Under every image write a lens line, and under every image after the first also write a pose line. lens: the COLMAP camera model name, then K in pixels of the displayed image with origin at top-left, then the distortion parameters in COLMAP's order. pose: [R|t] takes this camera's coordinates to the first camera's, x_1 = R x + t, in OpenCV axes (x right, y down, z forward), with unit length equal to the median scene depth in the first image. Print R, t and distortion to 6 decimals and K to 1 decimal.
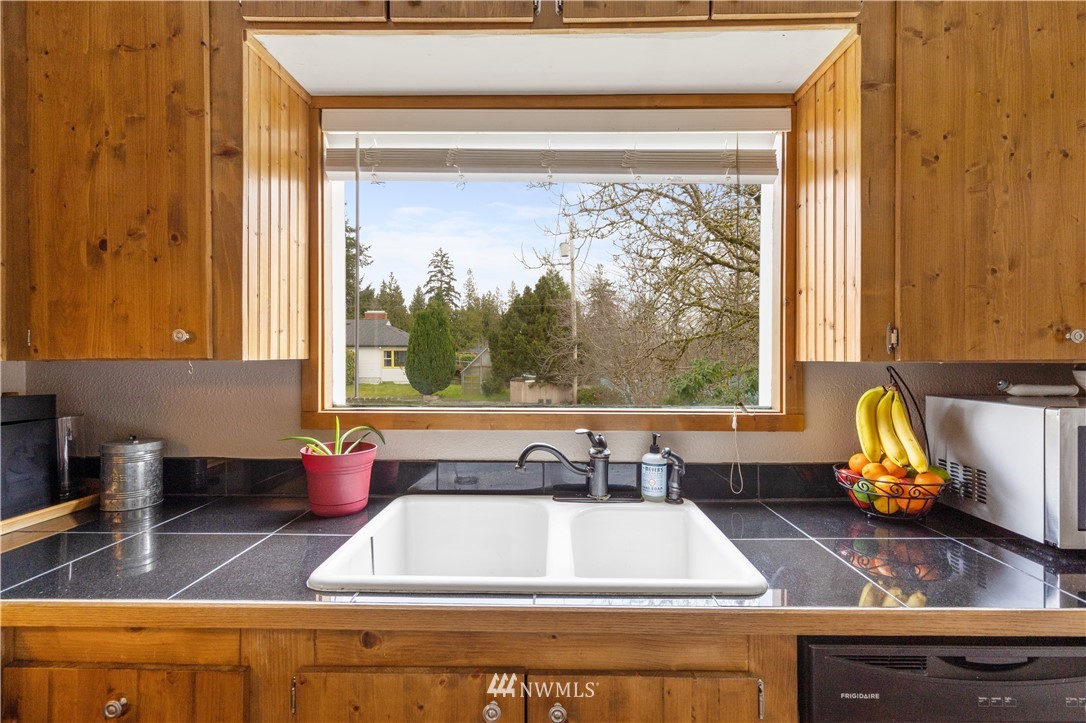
lens RADIAL K [[495.8, 0, 546.4], [0, 495.8, 358.5], [0, 0, 1]] dist [0.005434, -0.000661]
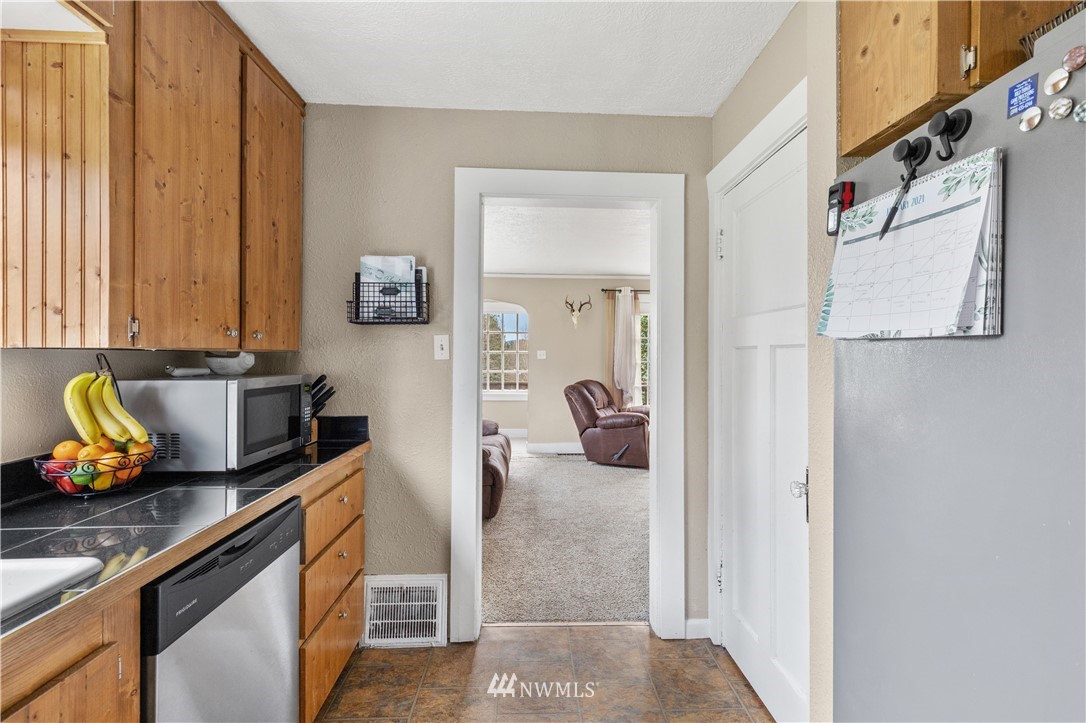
lens RADIAL K [[526.1, 0, 546.4], [0, 526.1, 355.9], [0, 0, 1]] dist [0.028811, 0.000343]
pose [[-0.056260, 0.005198, 0.998403, -0.593766], [0.003168, 0.999982, -0.005028, 0.034206], [-0.998411, 0.002880, -0.056276, 0.118444]]
